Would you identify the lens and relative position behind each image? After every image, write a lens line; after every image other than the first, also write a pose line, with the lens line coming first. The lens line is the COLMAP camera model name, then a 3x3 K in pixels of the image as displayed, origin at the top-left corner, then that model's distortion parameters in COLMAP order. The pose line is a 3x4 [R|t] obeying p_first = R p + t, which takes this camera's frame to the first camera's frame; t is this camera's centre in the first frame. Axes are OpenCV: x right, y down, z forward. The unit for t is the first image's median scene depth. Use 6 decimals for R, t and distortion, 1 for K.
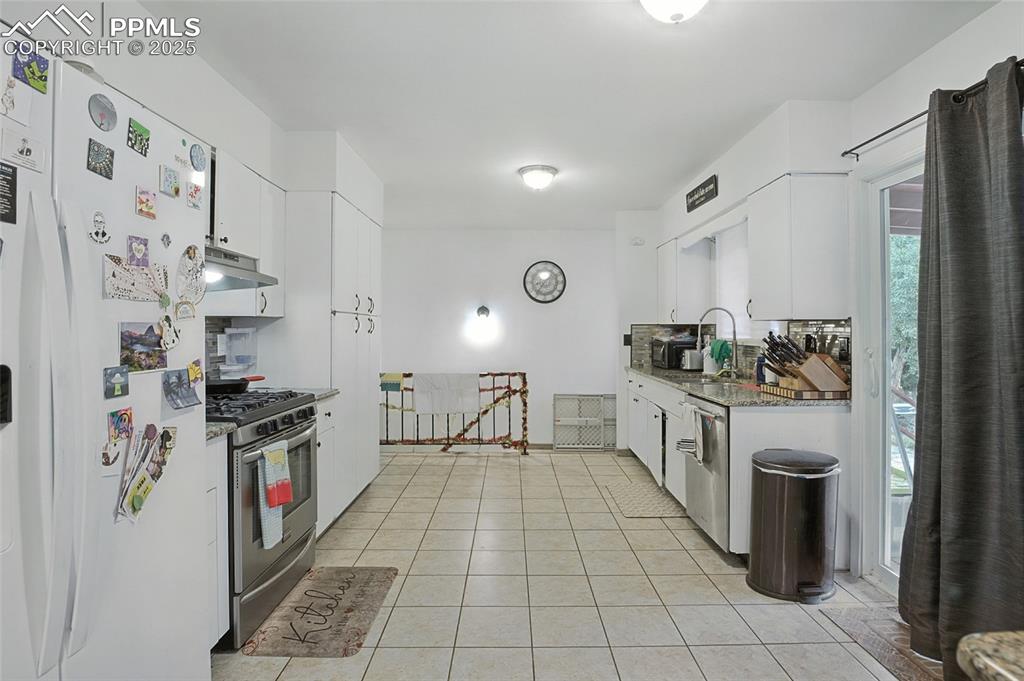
lens RADIAL K [[517.6, 0, 512.9], [0, 517.6, 324.7], [0, 0, 1]] dist [-0.009892, -0.013881]
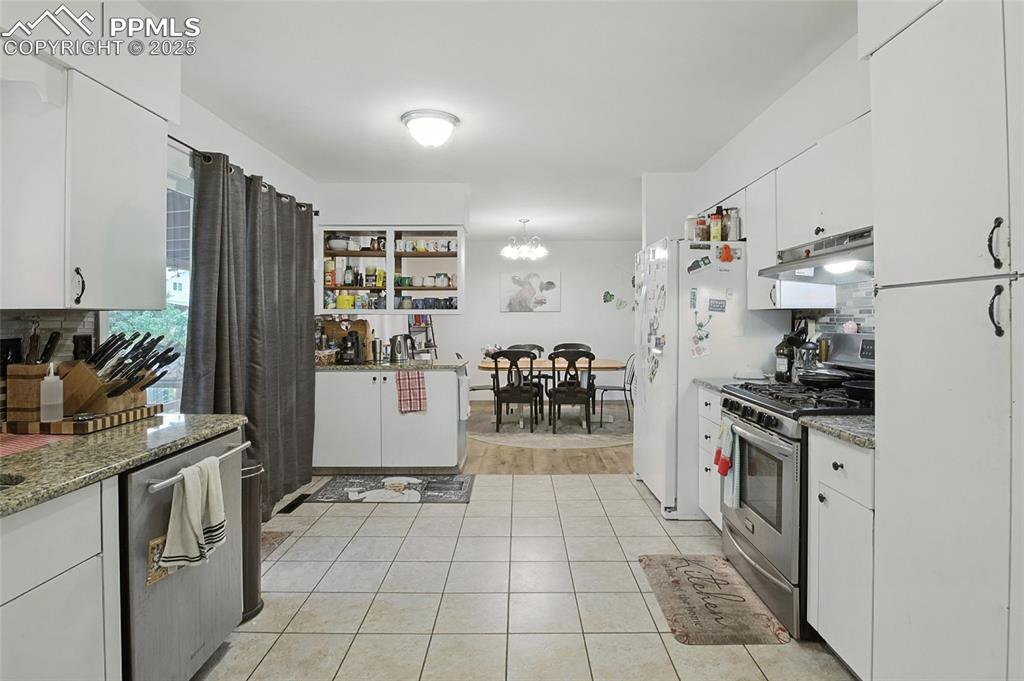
lens RADIAL K [[517.6, 0, 512.9], [0, 517.6, 324.7], [0, 0, 1]] dist [-0.009892, -0.013881]
pose [[-0.999836, 0.003481, 0.017782, 0.003075], [0.003426, 0.999989, -0.003161, 0.014055], [-0.017792, -0.003099, -0.999837, 1.695462]]
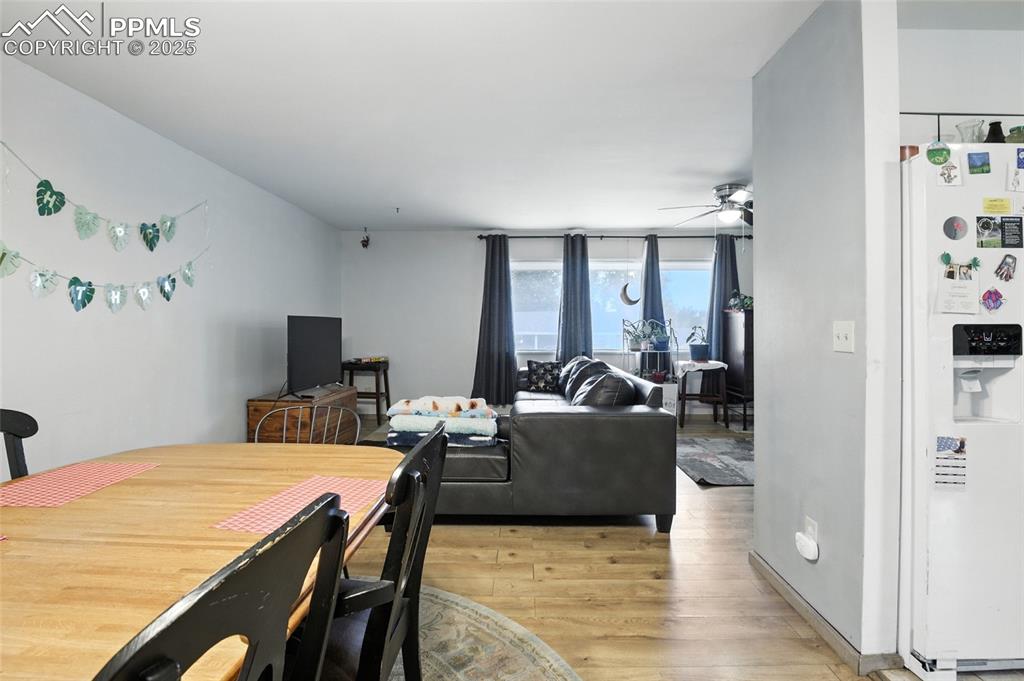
lens RADIAL K [[510.8, 0, 514.1], [0, 510.8, 328.9], [0, 0, 1]] dist [-0.003938, -0.015895]
pose [[-0.008940, 0.003226, -0.999955, 0.272856], [0.011470, 0.999929, 0.003123, 0.021643], [0.999894, -0.011441, -0.008976, -0.269112]]
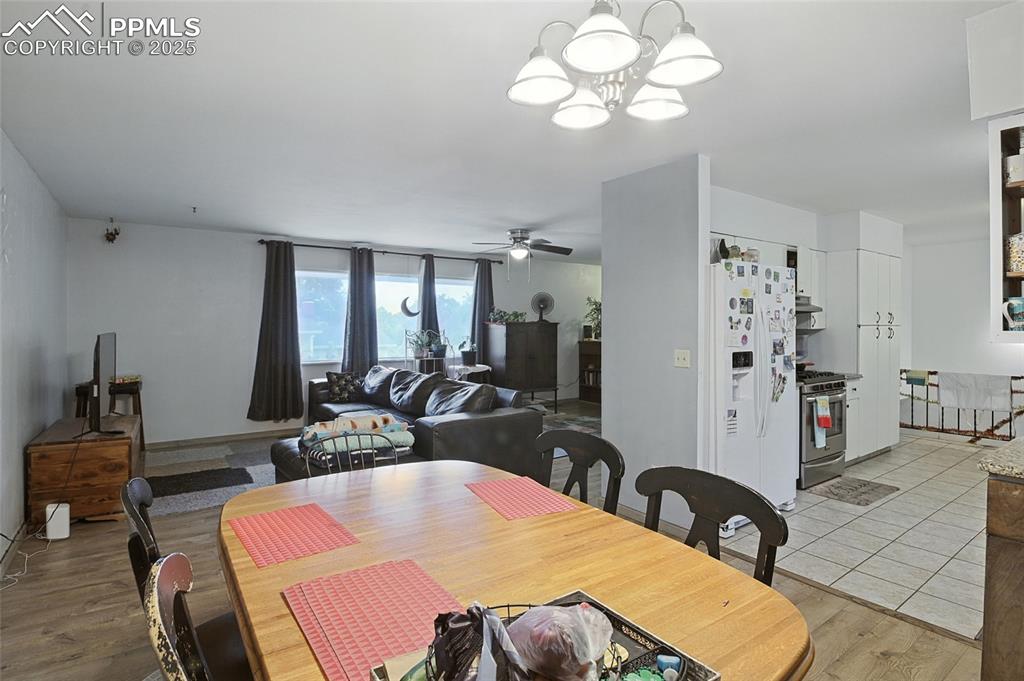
lens RADIAL K [[517.6, 0, 512.9], [0, 517.6, 324.7], [0, 0, 1]] dist [-0.009892, -0.013881]
pose [[0.580624, 0.002668, -0.814167, 0.355141], [0.005703, 0.999957, 0.007344, -0.050870], [0.814152, -0.008907, 0.580584, -0.863662]]
